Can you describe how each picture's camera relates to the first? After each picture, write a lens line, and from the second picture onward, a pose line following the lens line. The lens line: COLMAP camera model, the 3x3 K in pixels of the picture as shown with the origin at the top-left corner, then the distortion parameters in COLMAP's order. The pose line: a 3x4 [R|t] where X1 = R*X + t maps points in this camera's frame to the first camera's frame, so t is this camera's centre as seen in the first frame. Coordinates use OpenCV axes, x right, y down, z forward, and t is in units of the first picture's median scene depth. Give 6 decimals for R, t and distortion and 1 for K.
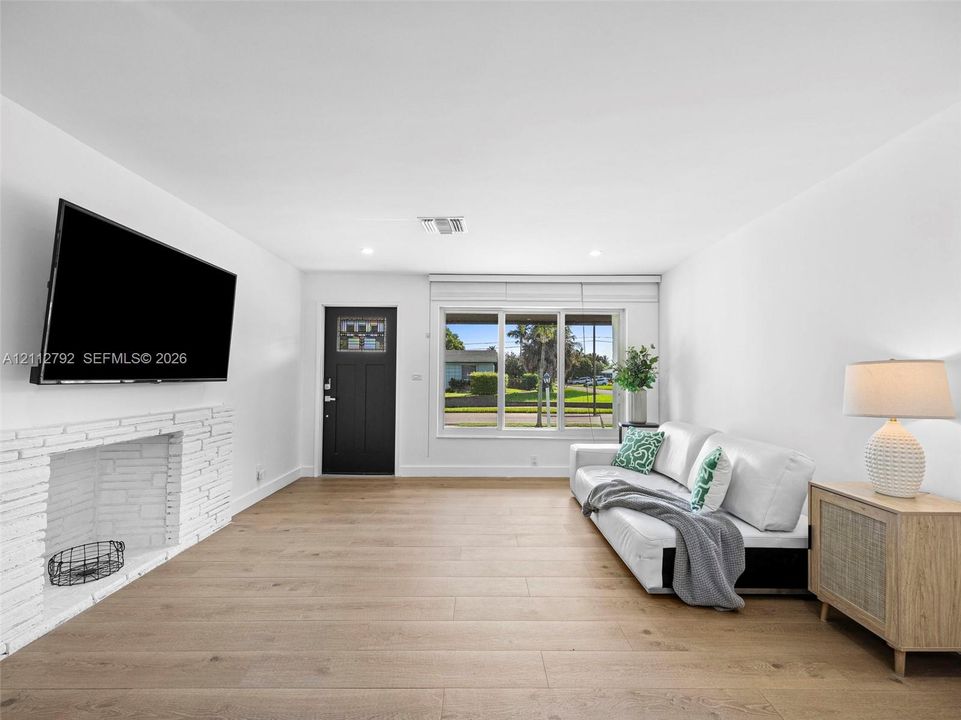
lens RADIAL K [[430.9, 0, 488.8], [0, 430.9, 359.8], [0, 0, 1]] dist [-0.000644, -0.000829]
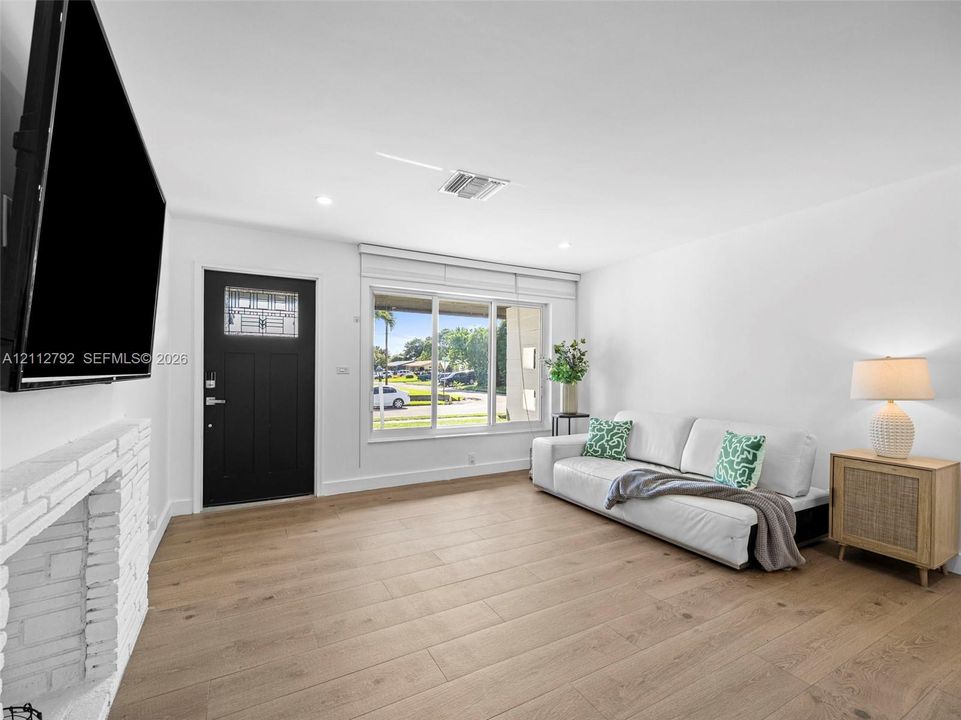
lens RADIAL K [[430.9, 0, 480.9], [0, 430.9, 369.2], [0, 0, 1]] dist [-0.000644, -0.000829]
pose [[0.878757, -0.000325, 0.477269, -0.443579], [-0.017870, 0.999276, 0.033585, 0.008701], [-0.476935, -0.038042, 0.878115, 0.234340]]
